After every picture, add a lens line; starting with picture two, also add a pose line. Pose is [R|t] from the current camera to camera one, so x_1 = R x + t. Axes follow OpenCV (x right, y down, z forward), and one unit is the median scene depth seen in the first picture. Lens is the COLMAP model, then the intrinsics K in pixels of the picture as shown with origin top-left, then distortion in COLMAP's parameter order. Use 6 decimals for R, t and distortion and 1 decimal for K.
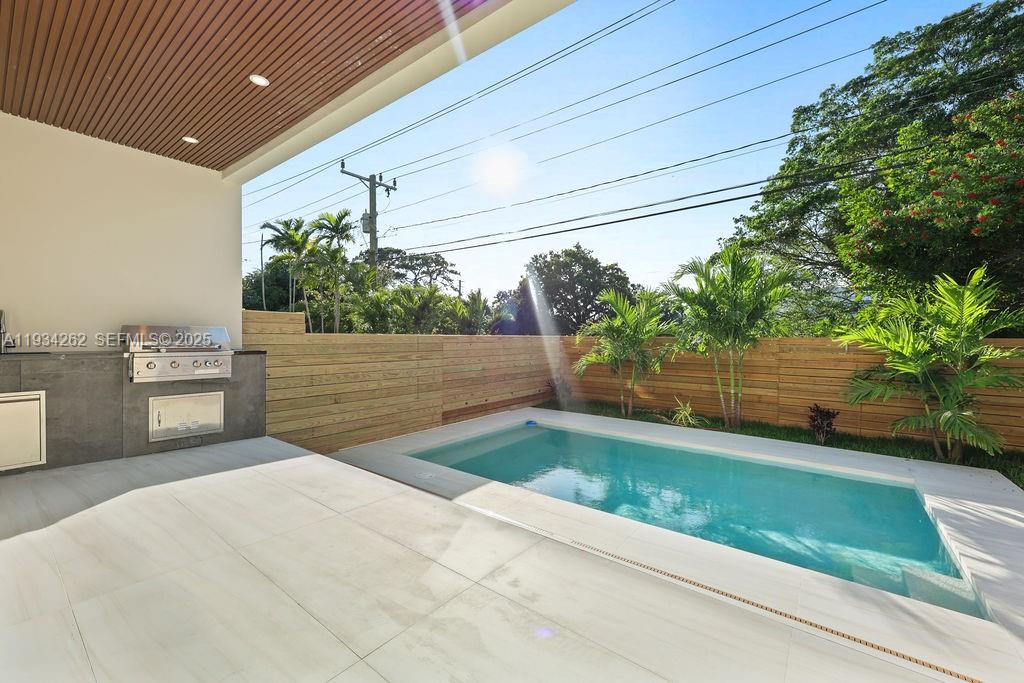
lens RADIAL K [[413.8, 0, 512.0], [0, 413.8, 341.5], [0, 0, 1]] dist [0.002551, 0.000150]
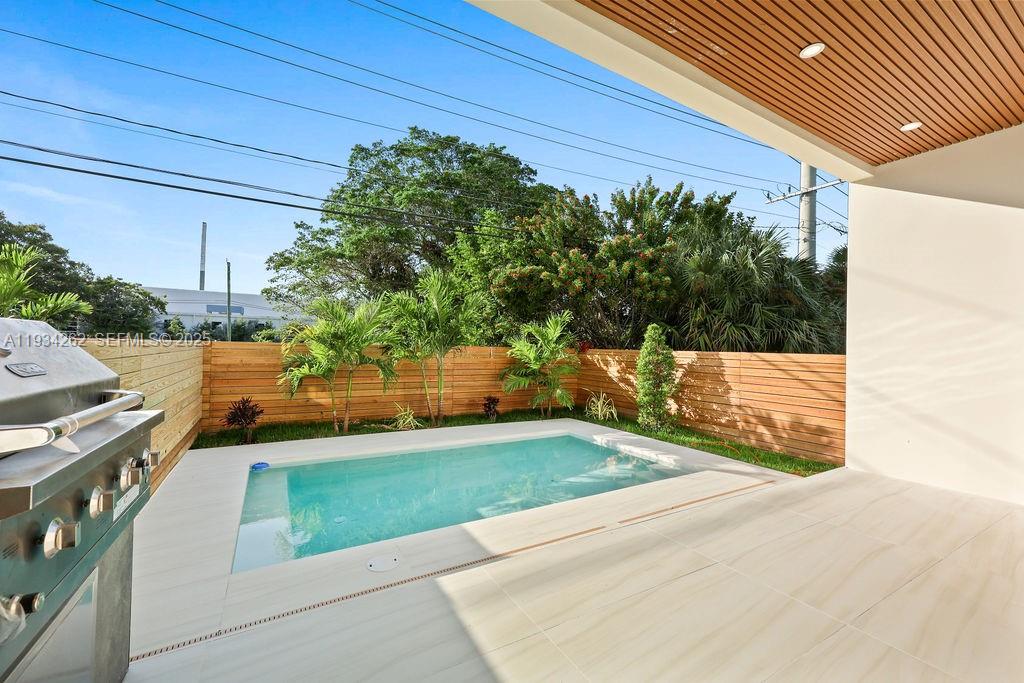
lens RADIAL K [[413.8, 0, 512.0], [0, 413.8, 341.5], [0, 0, 1]] dist [0.002551, 0.000150]
pose [[0.371972, 0.013339, 0.928148, -0.322967], [-0.007593, 0.999907, -0.011327, -0.008112], [-0.928213, -0.002834, 0.372039, 0.247679]]
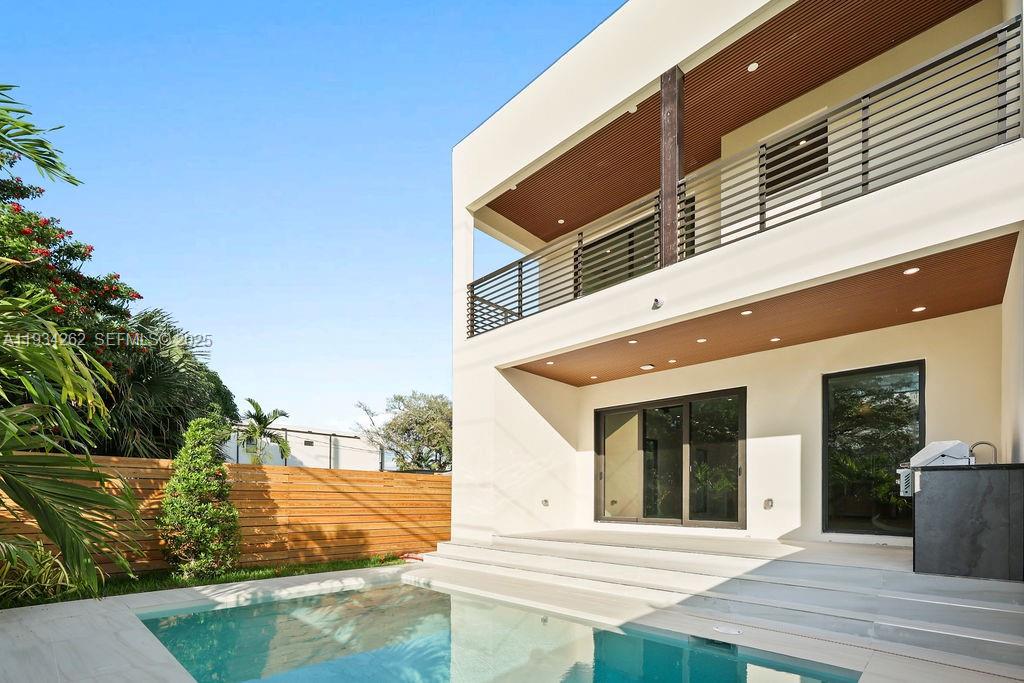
lens RADIAL K [[464.5, 0, 510.0], [0, 464.5, 497.5], [0, 0, 1]] dist [0.000857, 0.000033]
pose [[-0.994401, -0.015107, 0.104583, 0.041551], [-0.014289, 0.999861, 0.008570, 0.035195], [-0.104698, 0.007027, -0.994479, 0.805591]]
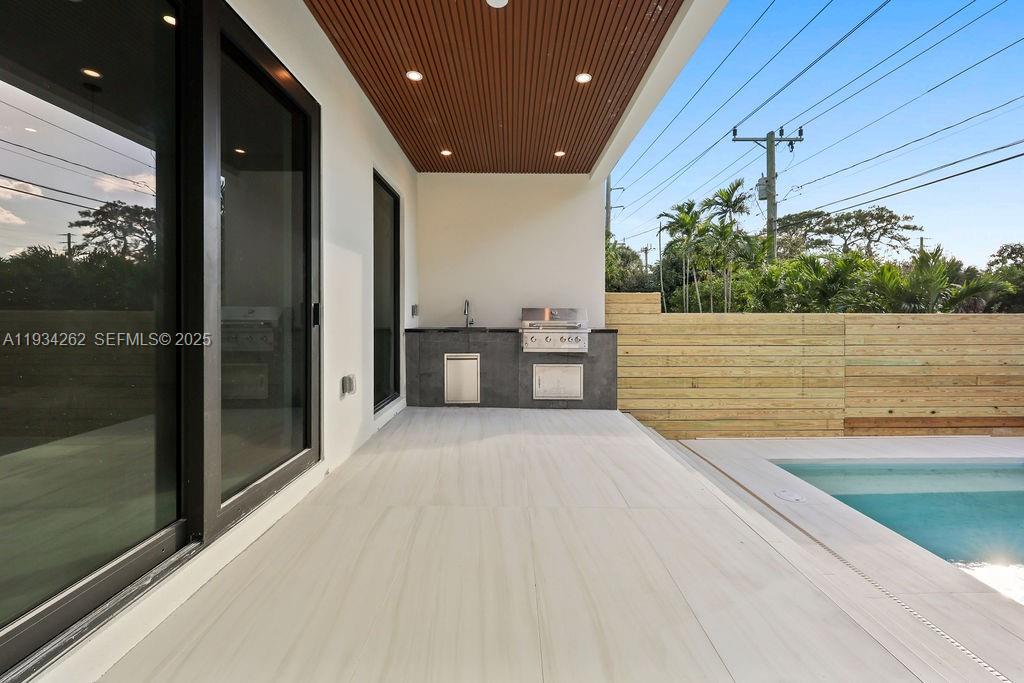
lens RADIAL K [[420.1, 0, 518.5], [0, 420.1, 317.3], [0, 0, 1]] dist [0.000536, 0.000017]
pose [[0.623955, -0.004080, -0.781449, 0.036722], [-0.005633, 0.999937, -0.009718, 0.001040], [0.781440, 0.010465, 0.623893, 0.051048]]
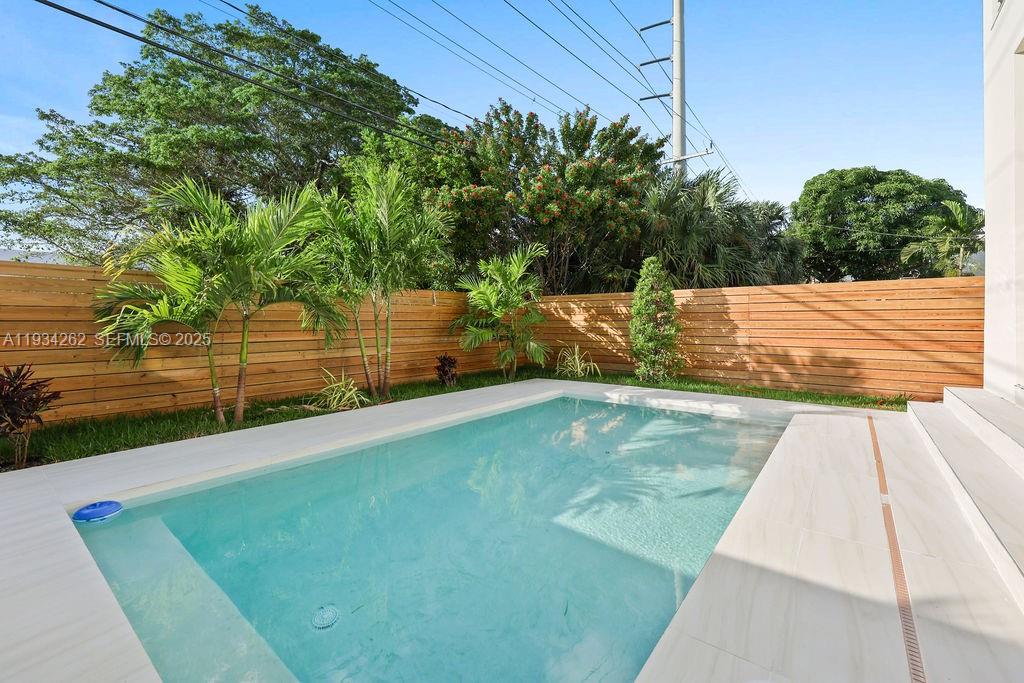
lens RADIAL K [[434.4, 0, 519.4], [0, 434.4, 316.9], [0, 0, 1]] dist [0.003565, 0.000320]
pose [[-0.004416, 0.005774, 0.999974, -0.198530], [0.014704, 0.999876, -0.005708, 0.042699], [-0.999882, 0.014678, -0.004500, 0.495000]]
